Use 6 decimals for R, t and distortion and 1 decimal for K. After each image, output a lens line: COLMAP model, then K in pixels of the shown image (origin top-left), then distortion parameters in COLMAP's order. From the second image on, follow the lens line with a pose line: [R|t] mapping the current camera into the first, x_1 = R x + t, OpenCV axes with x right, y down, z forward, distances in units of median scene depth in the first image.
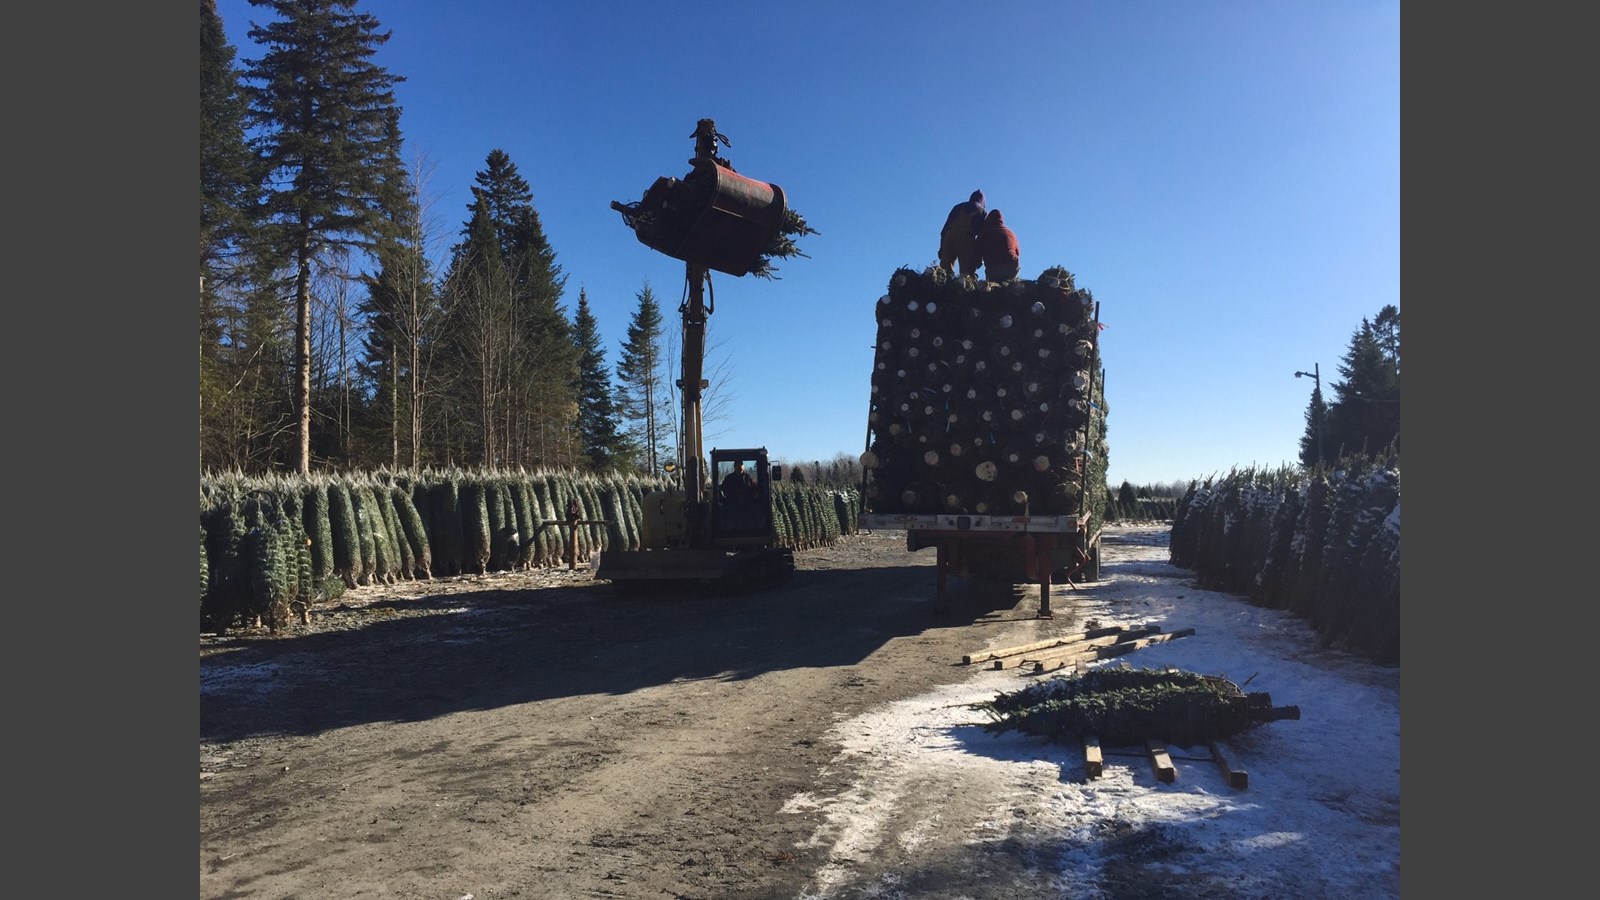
lens RADIAL K [[1006.9, 0, 798.1], [0, 1006.9, 521.6], [0, 0, 1]] dist [0.087667, -0.155204]
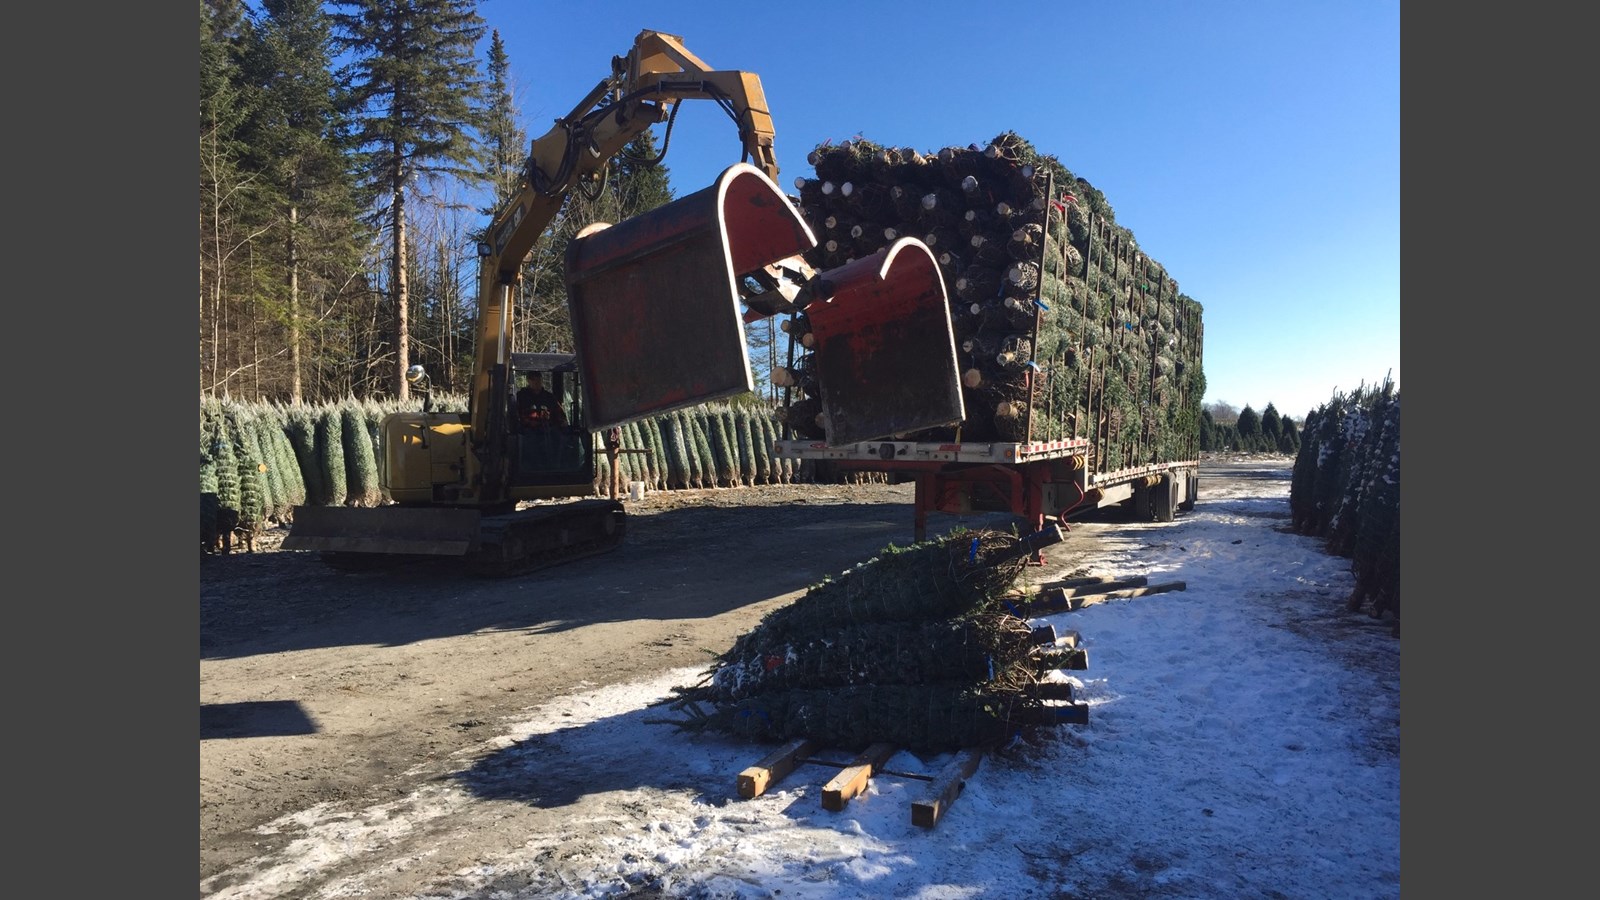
lens RADIAL K [[1006.9, 0, 798.1], [0, 1006.9, 521.6], [0, 0, 1]] dist [0.087667, -0.155204]
pose [[0.986362, 0.016562, -0.163756, 0.193357], [-0.005423, 0.997655, 0.068235, 0.002428], [0.164502, -0.066416, 0.984138, 0.133296]]
